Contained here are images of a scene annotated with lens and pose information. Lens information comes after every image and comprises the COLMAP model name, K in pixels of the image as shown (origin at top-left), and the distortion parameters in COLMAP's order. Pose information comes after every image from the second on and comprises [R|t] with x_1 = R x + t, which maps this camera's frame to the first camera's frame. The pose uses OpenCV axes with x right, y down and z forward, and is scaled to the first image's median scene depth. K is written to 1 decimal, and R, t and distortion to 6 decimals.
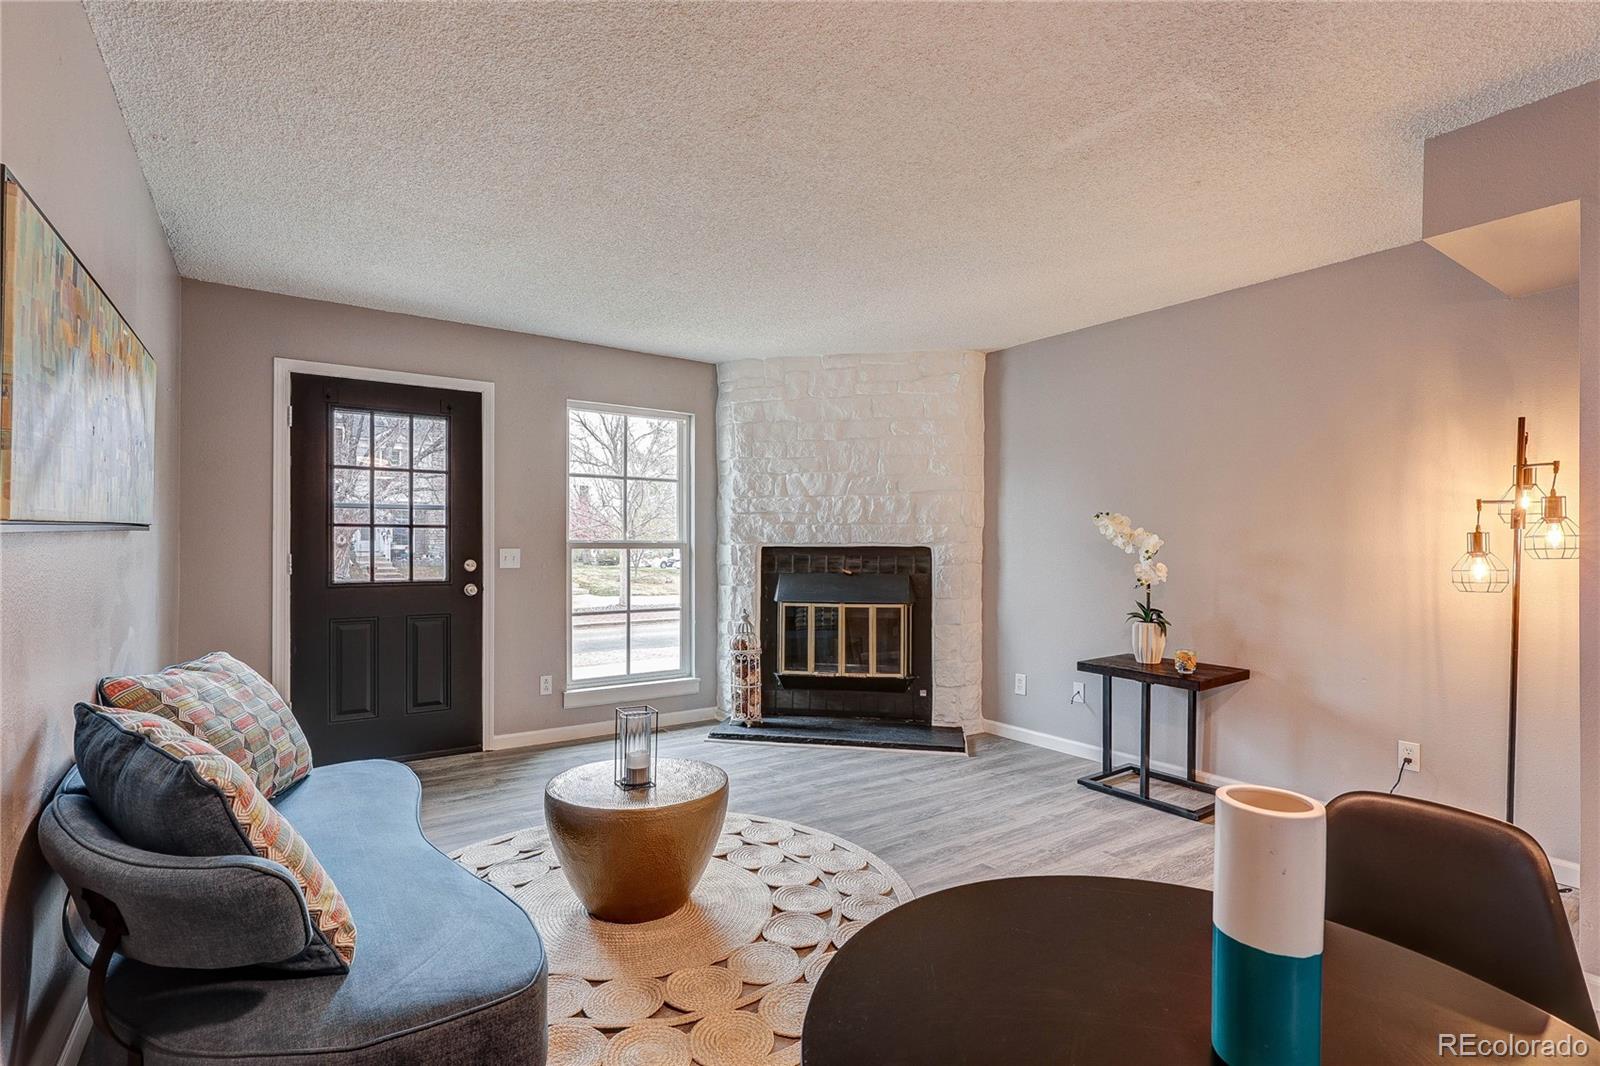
lens RADIAL K [[761.1, 0, 805.7], [0, 761.1, 545.6], [0, 0, 1]] dist [-0.002822, -0.000298]
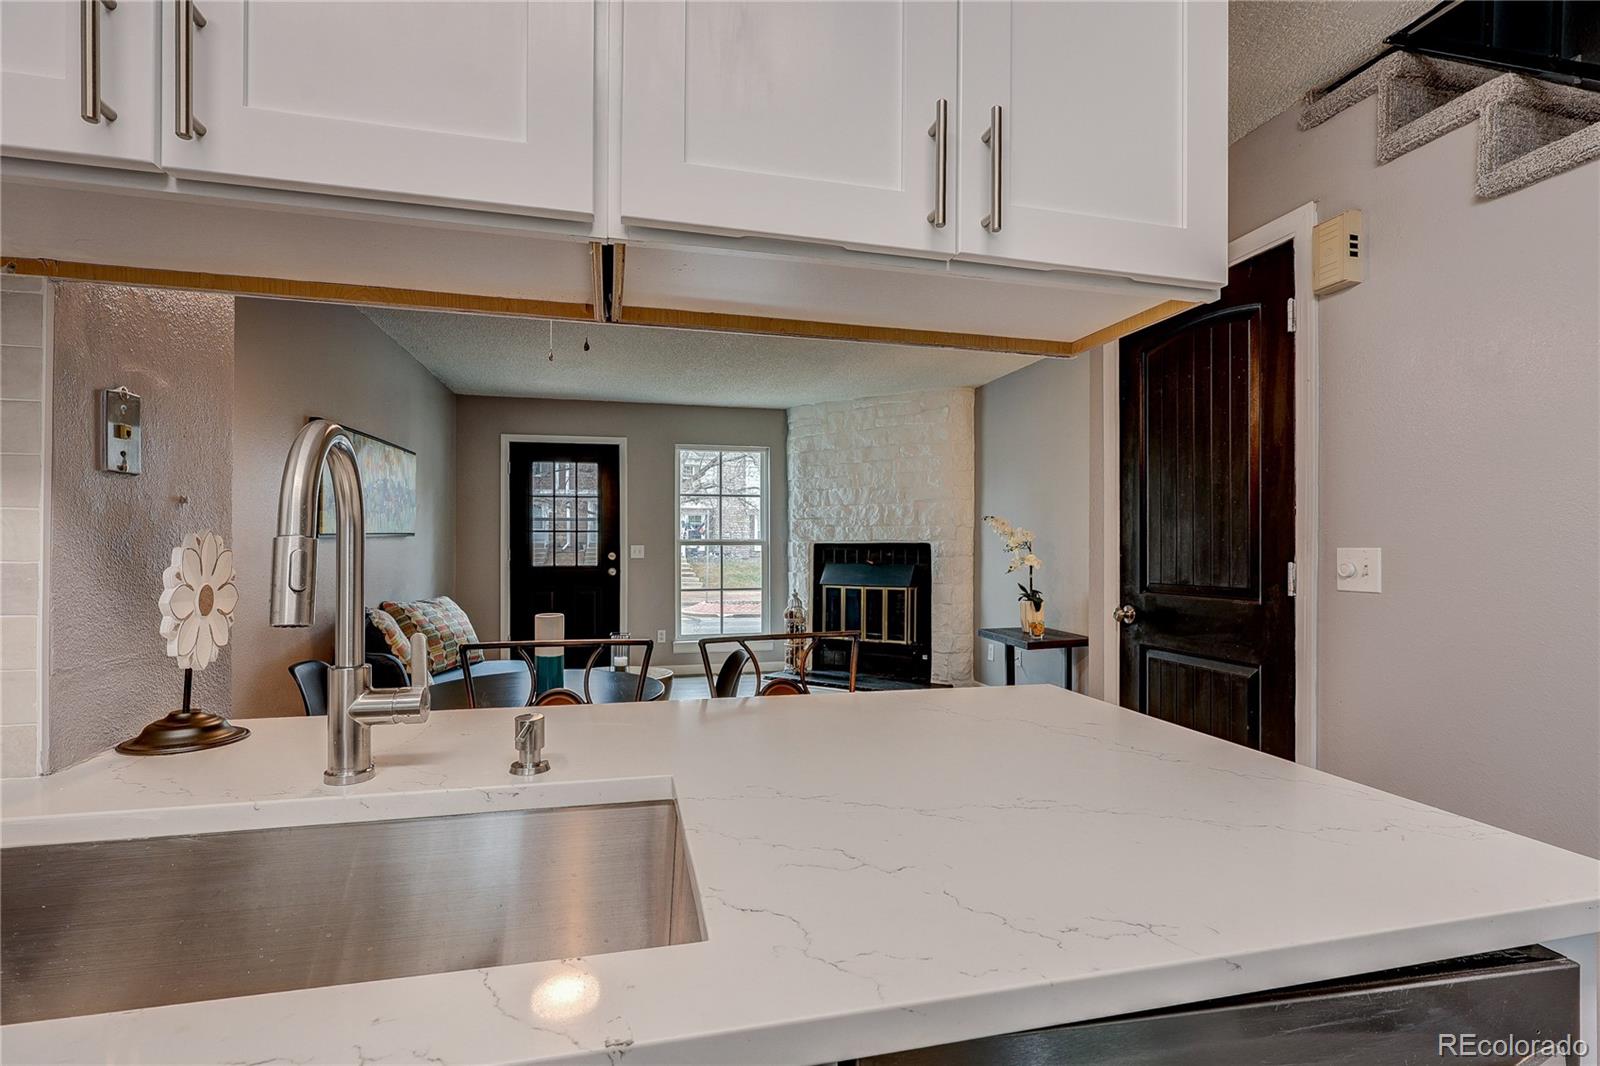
lens RADIAL K [[747.0, 0, 799.9], [0, 747.0, 539.5], [0, 0, 1]] dist [-0.002795, -0.000495]
pose [[0.930713, -0.005899, -0.365703, 0.425615], [0.003754, 0.999971, -0.006577, 0.003262], [0.365731, 0.004749, 0.930708, -0.252755]]
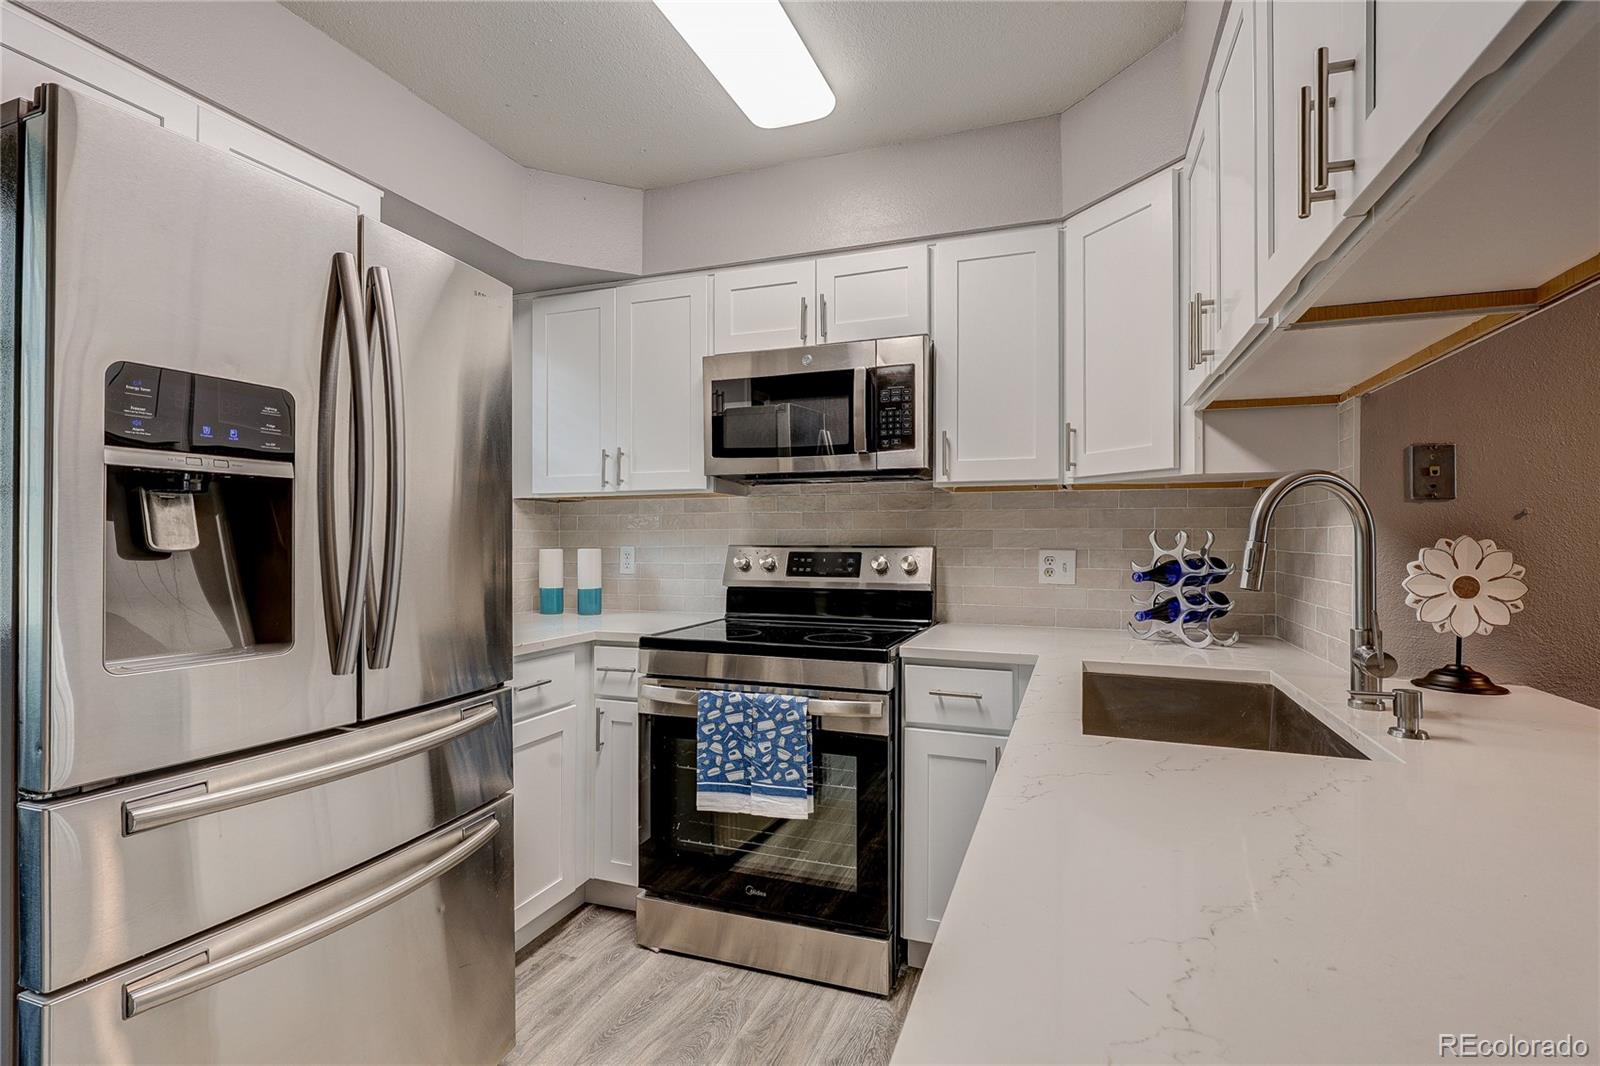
lens RADIAL K [[747.0, 0, 799.9], [0, 747.0, 539.5], [0, 0, 1]] dist [-0.002795, -0.000495]
pose [[-0.820966, -0.009244, -0.570902, 0.575640], [-0.006638, 0.999956, -0.006645, 0.003586], [0.570938, -0.001666, -0.820991, -0.017367]]
